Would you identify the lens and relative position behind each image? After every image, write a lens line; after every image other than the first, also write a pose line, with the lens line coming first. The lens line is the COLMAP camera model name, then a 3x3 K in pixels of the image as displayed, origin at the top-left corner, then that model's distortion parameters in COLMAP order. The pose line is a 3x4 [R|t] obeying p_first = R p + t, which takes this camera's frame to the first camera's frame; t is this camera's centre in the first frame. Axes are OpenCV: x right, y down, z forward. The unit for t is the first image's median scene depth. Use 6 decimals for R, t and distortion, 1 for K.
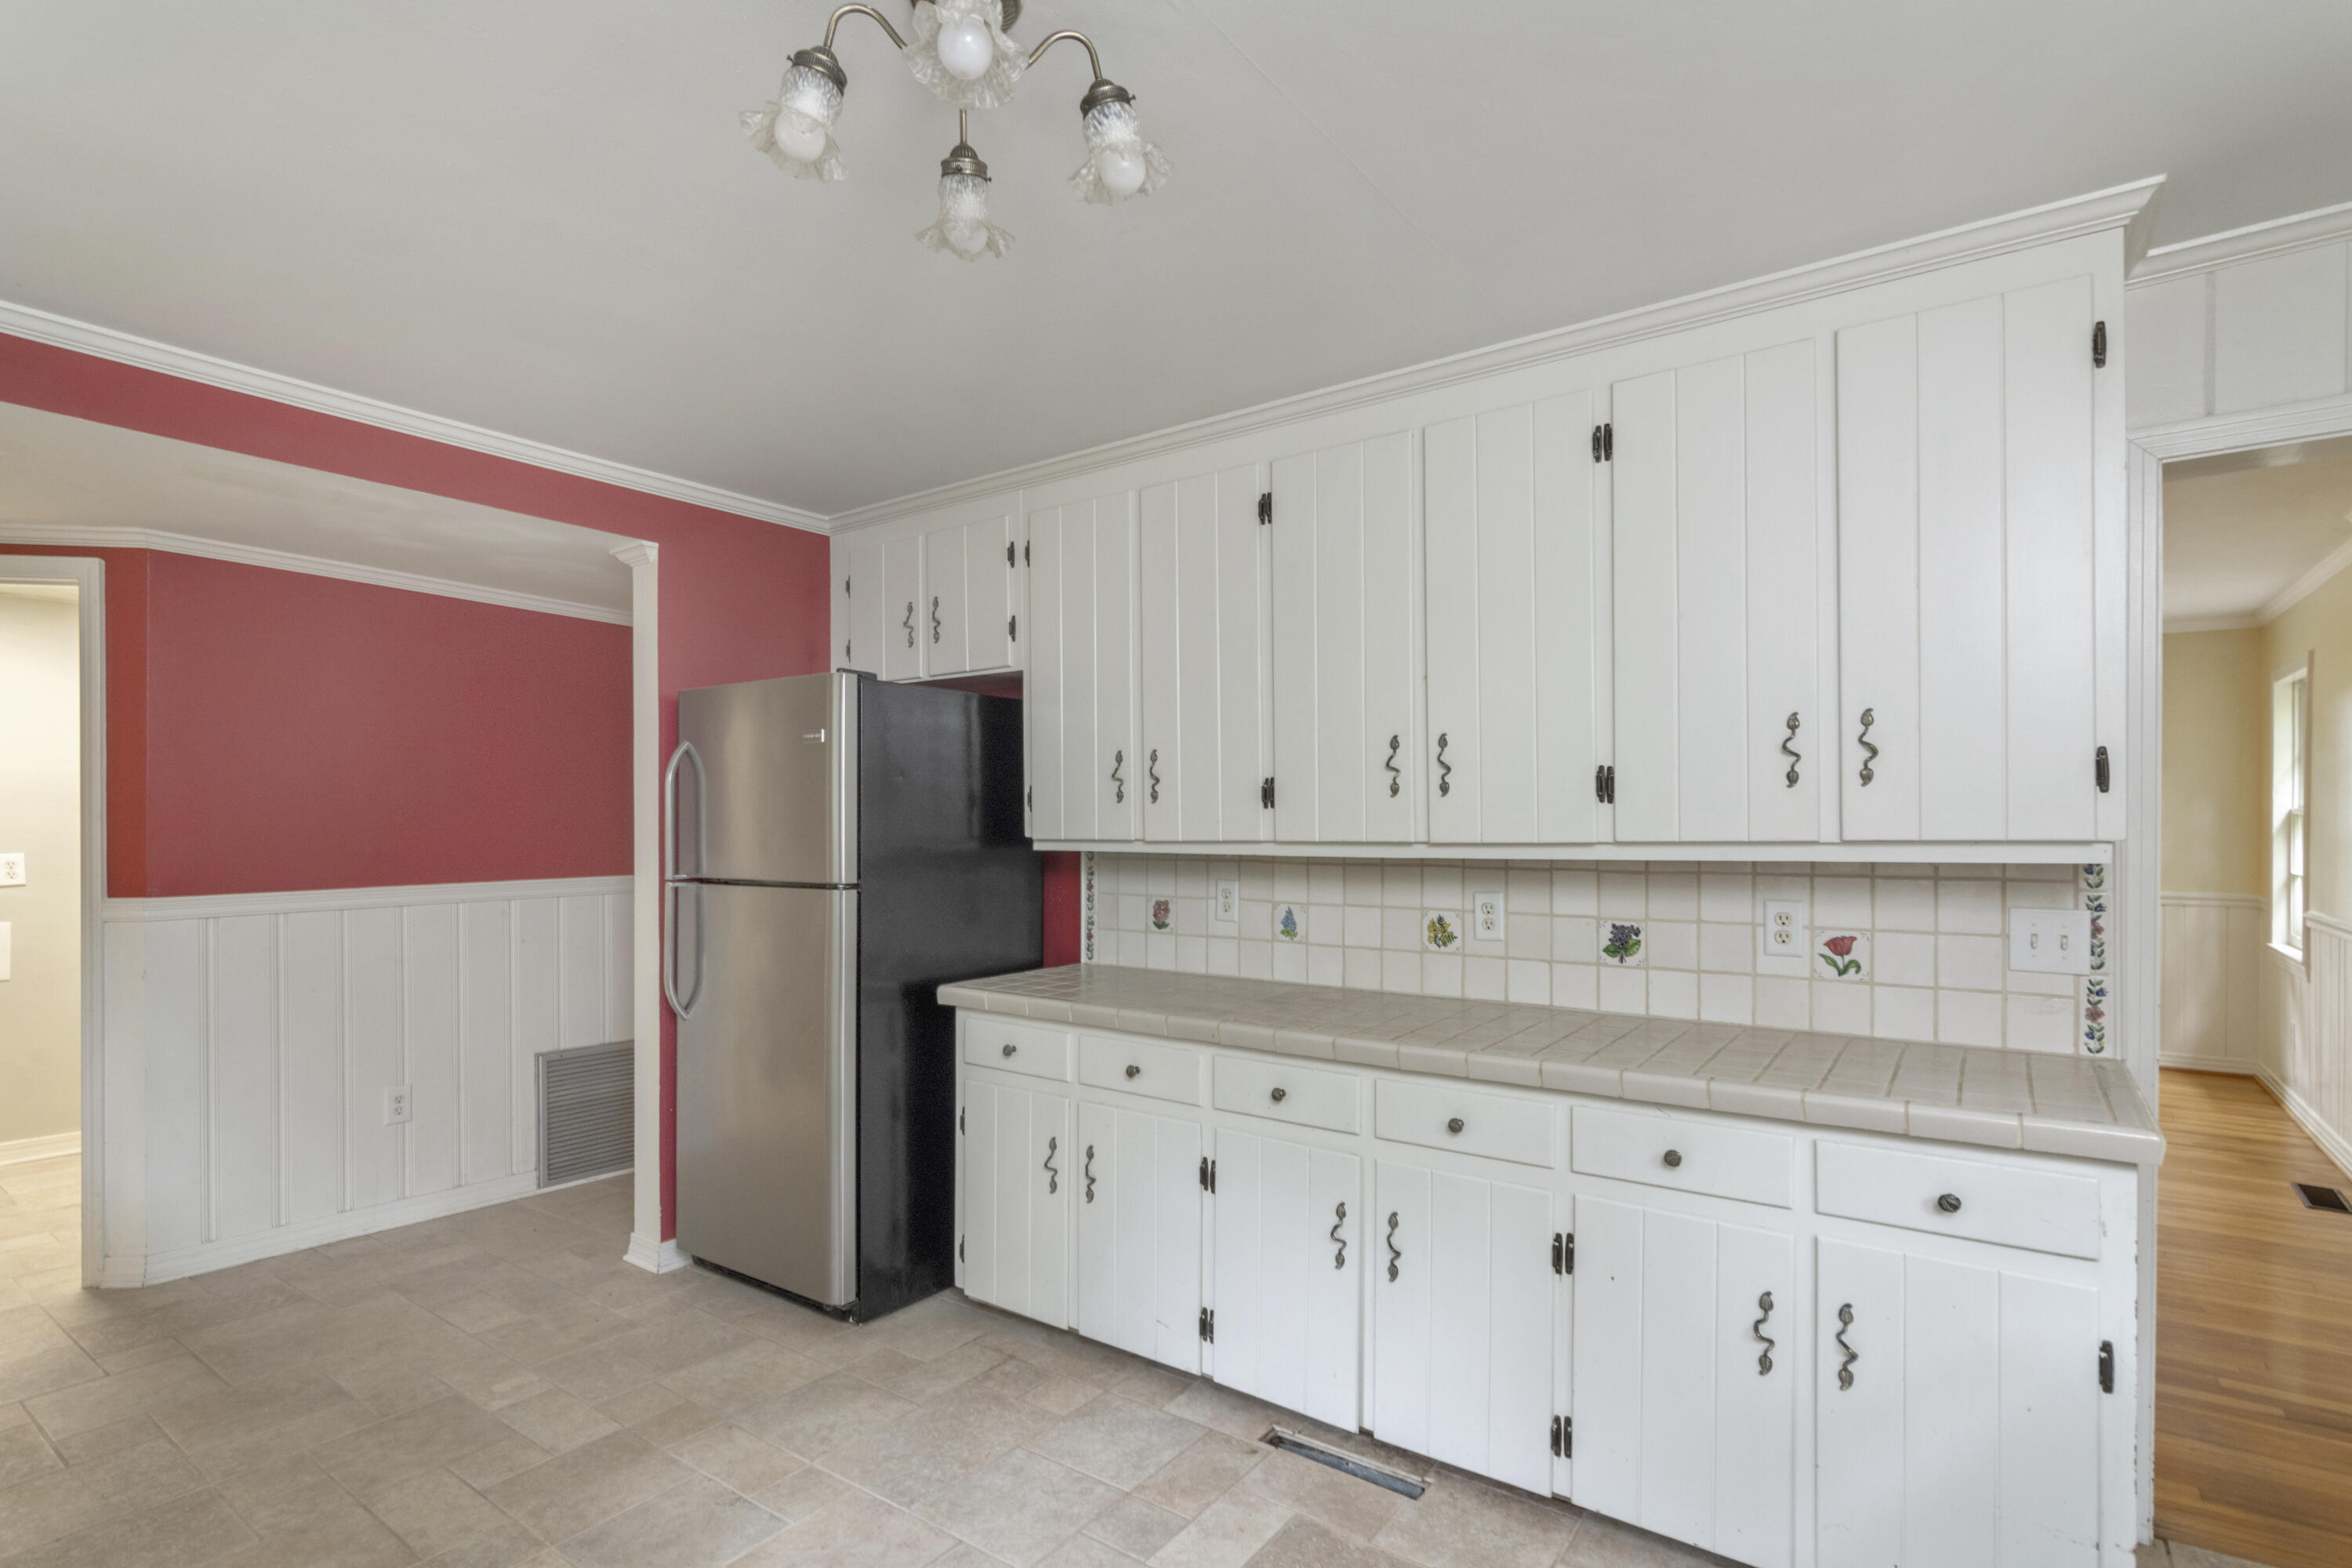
lens RADIAL K [[1146.2, 0, 1184.2], [0, 1146.2, 825.5], [0, 0, 1]] dist [-0.000039, -0.000358]
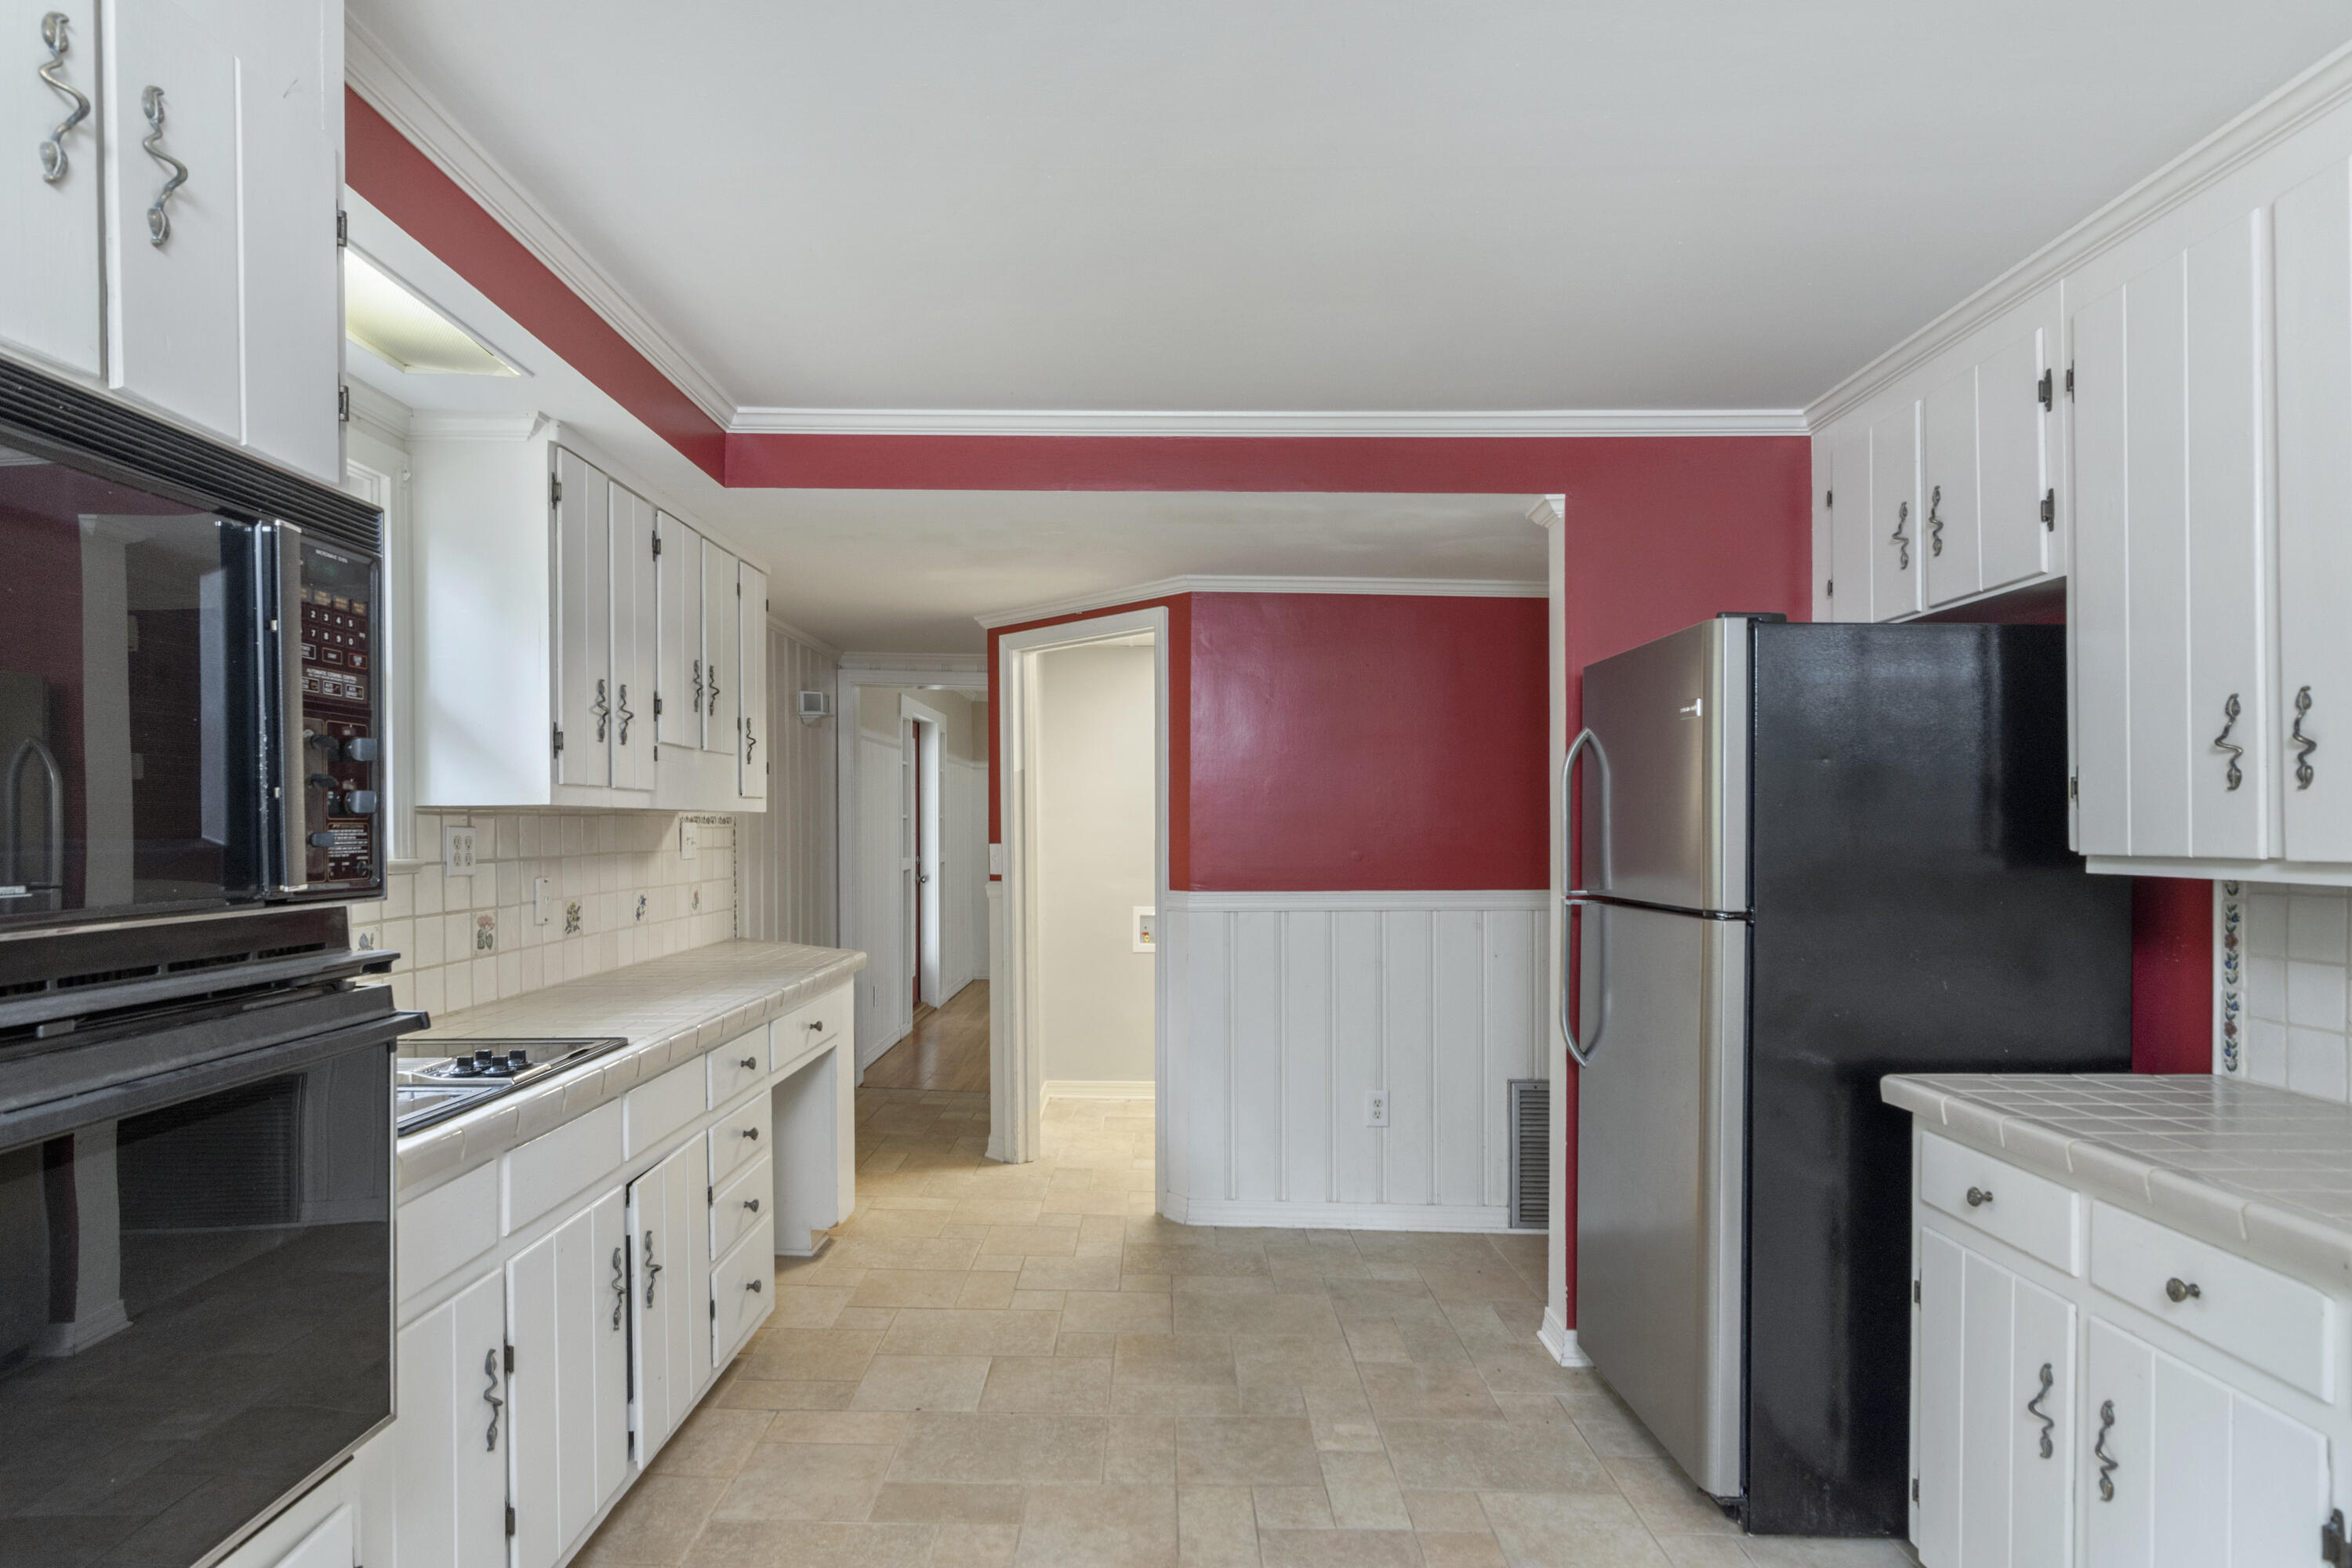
lens RADIAL K [[1283.0, 0, 1136.6], [0, 1283.0, 832.6], [0, 0, 1]] dist [-0.007814, -0.002274]
pose [[0.567269, 0.003576, -0.823524, 0.140479], [-0.005432, 0.999985, 0.000601, 0.002519], [0.823514, 0.004132, 0.567280, 0.220119]]
